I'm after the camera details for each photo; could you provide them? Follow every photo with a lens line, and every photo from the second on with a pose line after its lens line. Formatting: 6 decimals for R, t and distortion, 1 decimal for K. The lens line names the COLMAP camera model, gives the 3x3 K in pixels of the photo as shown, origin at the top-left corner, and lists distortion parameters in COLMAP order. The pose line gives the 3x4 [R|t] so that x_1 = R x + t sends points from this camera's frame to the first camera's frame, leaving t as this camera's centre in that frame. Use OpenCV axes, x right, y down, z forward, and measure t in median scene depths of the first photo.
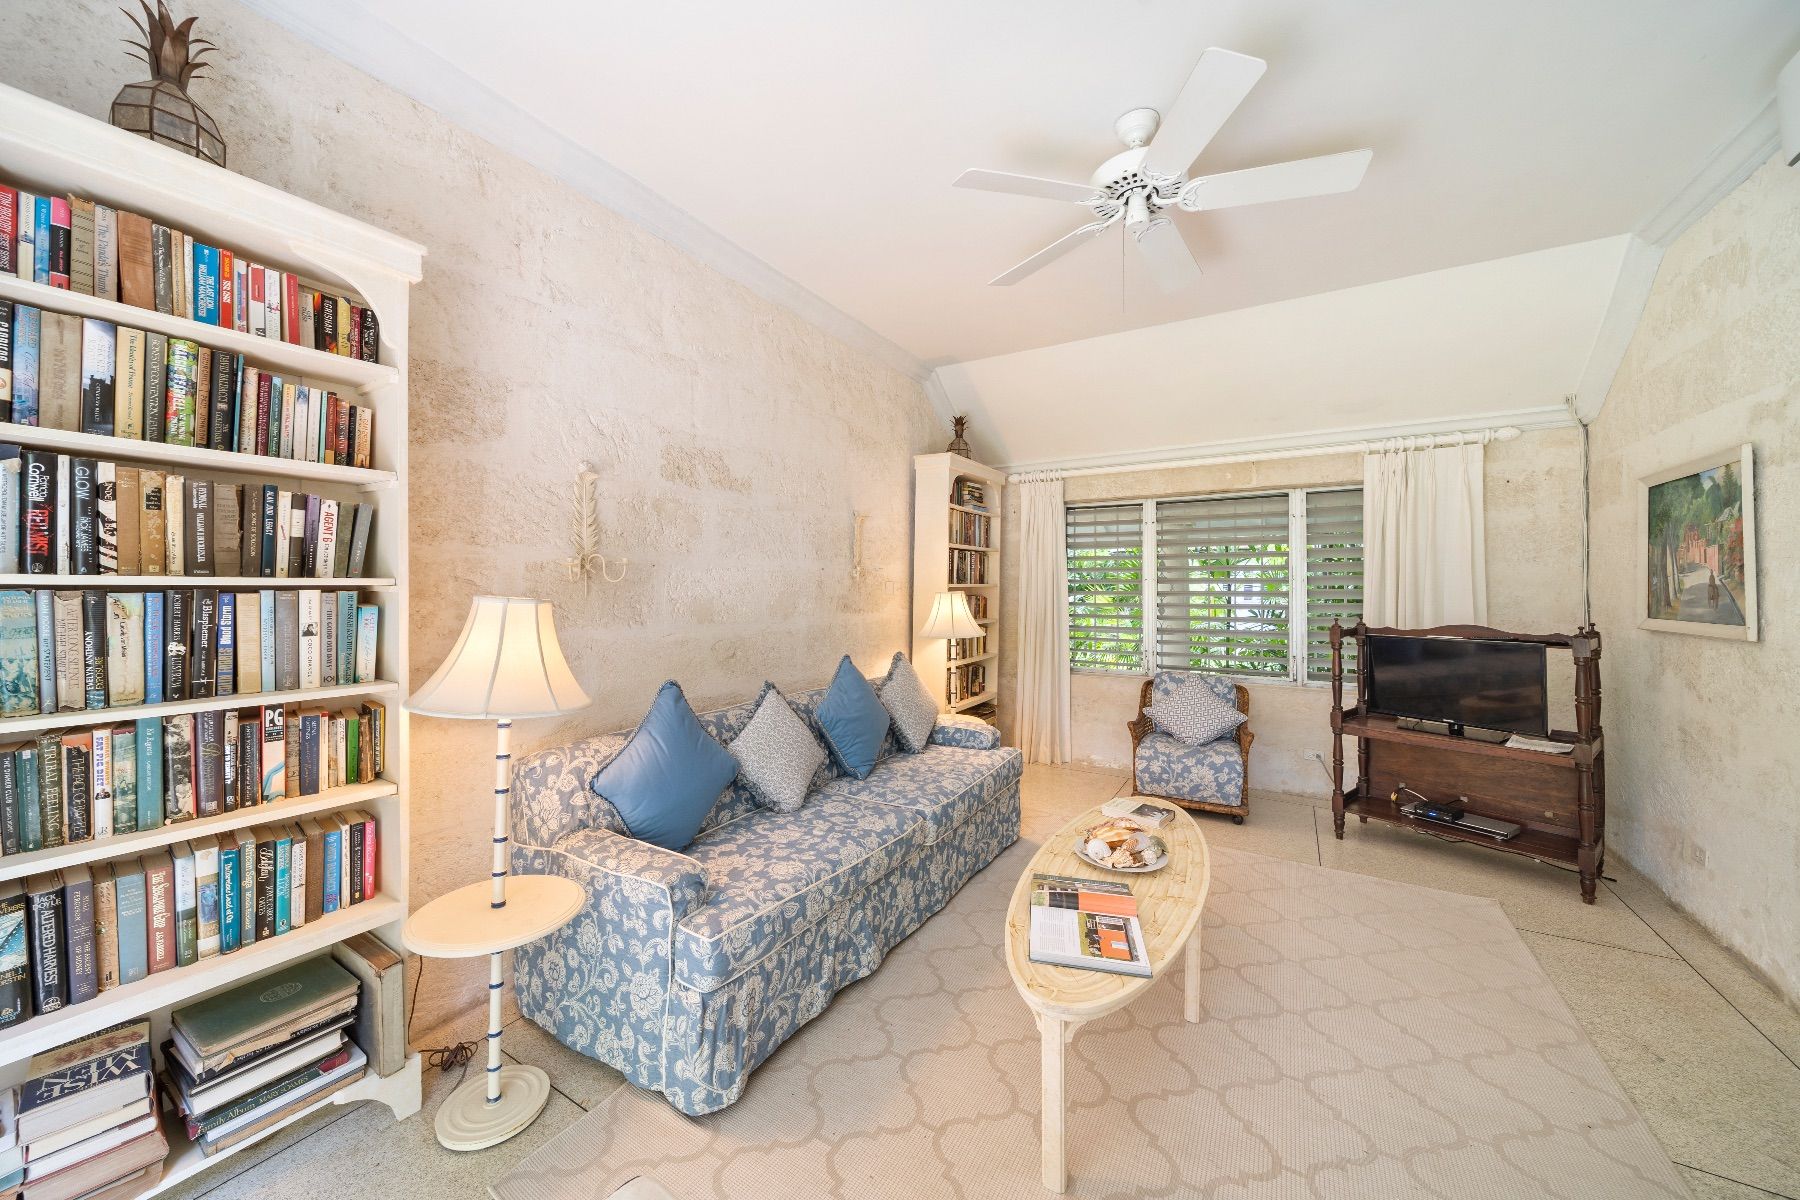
lens RADIAL K [[634.0, 0, 896.5], [0, 634.0, 579.0], [0, 0, 1]] dist [-0.000937, -0.000029]
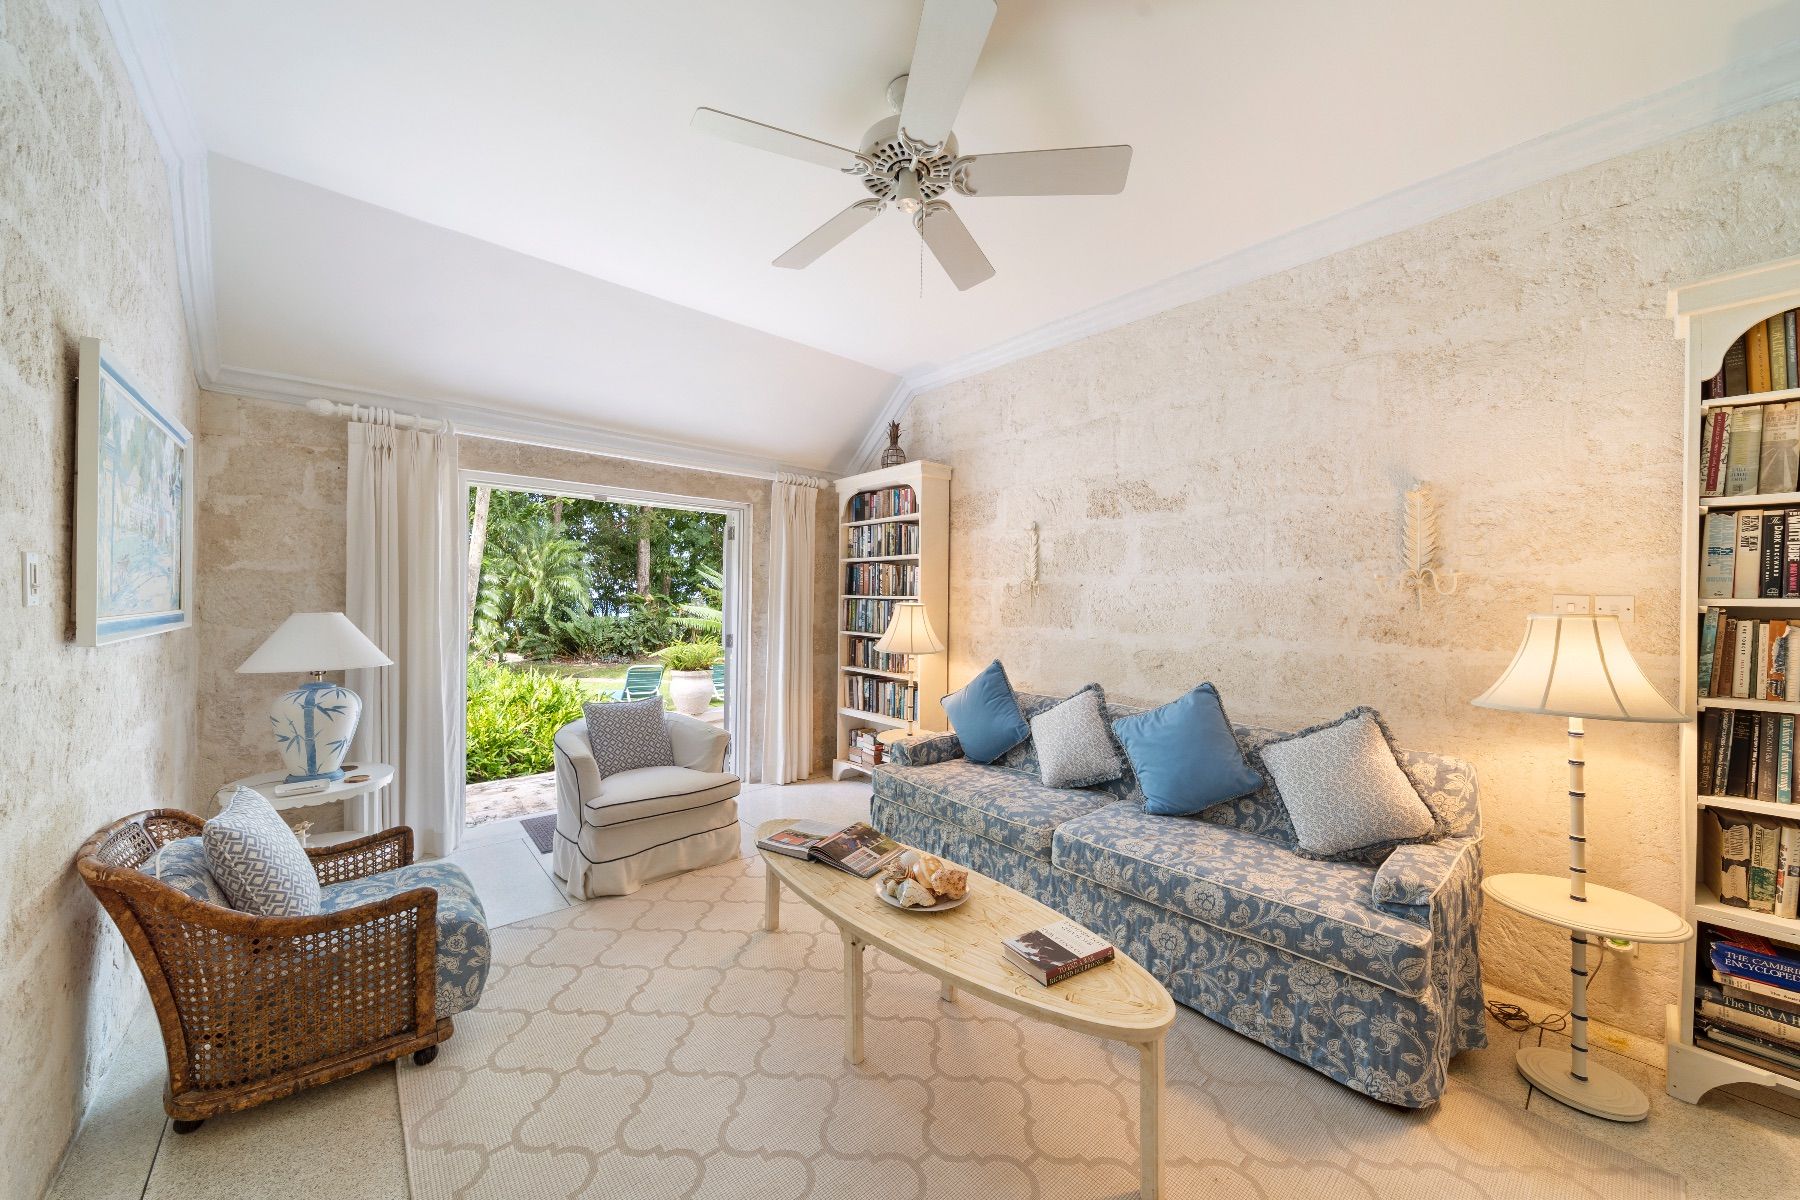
lens RADIAL K [[668.2, 0, 900.0], [0, 668.2, 600.0], [0, 0, 1]] dist [-0.000321, -0.000022]
pose [[-0.301192, -0.005264, -0.953549, 1.180412], [0.000866, 0.999983, -0.005794, 0.020343], [0.953563, -0.002571, -0.301182, 1.159235]]
